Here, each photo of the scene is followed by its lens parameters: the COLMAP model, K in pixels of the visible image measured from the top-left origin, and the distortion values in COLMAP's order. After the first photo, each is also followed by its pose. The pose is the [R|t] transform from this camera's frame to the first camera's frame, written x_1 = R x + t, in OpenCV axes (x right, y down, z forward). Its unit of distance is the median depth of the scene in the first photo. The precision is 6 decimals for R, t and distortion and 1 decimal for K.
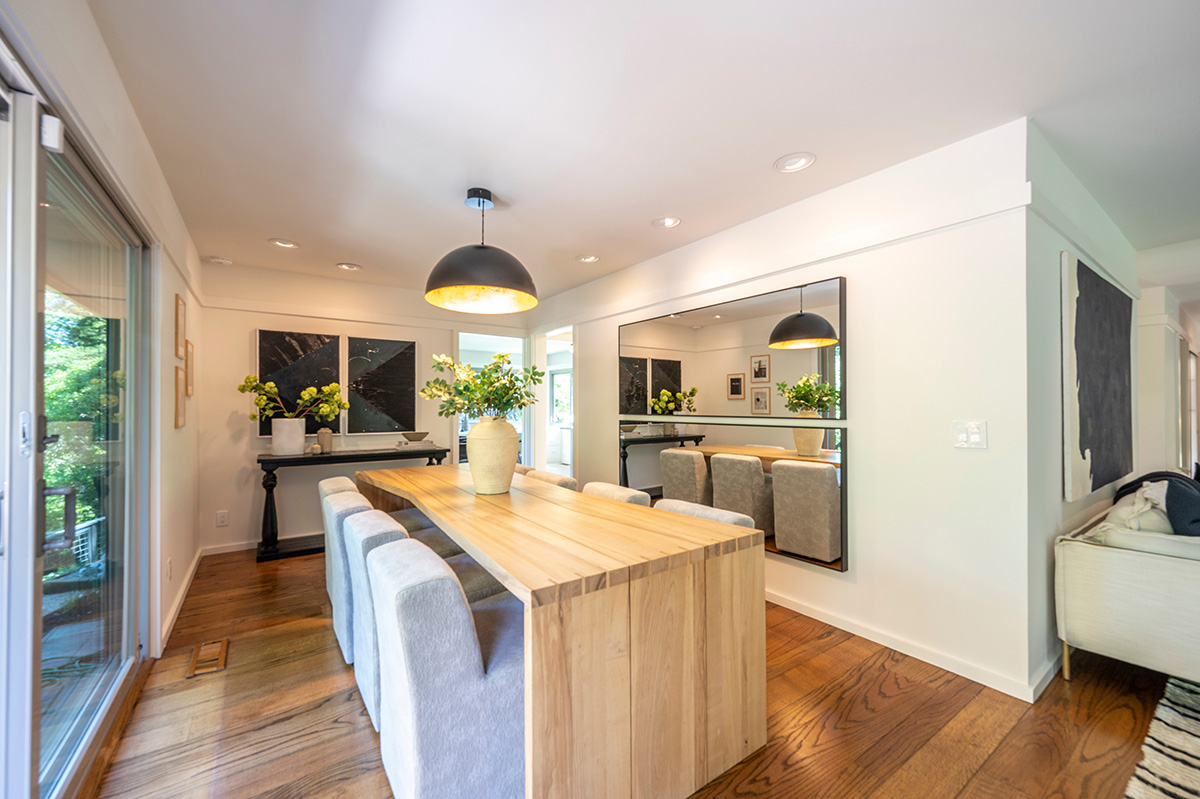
lens RADIAL K [[472.4, 0, 597.5], [0, 472.4, 401.6], [0, 0, 1]] dist [-0.008284, 0.000757]
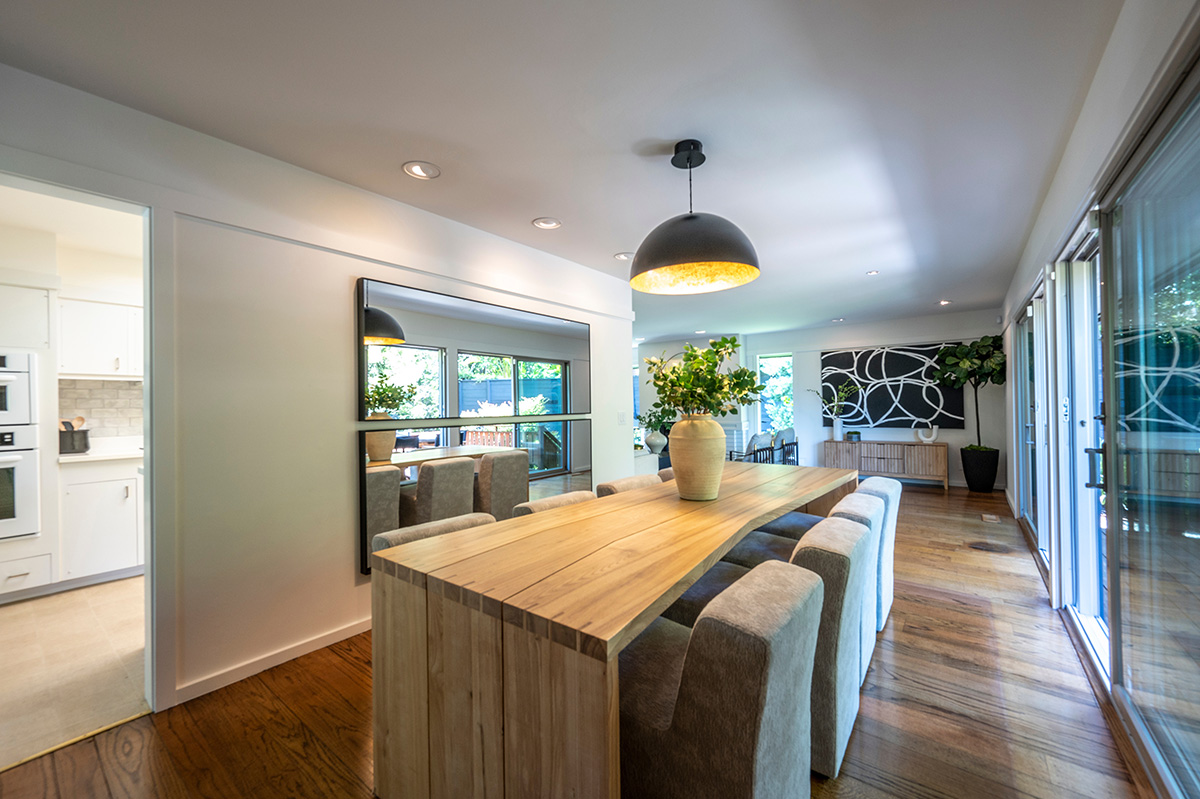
lens RADIAL K [[472.4, 0, 595.1], [0, 472.4, 398.0], [0, 0, 1]] dist [-0.008284, 0.000757]
pose [[-0.286242, 0.013171, 0.958067, -1.377911], [0.010553, 0.999888, -0.010593, 0.010592], [-0.958099, 0.007078, -0.286349, 1.921034]]
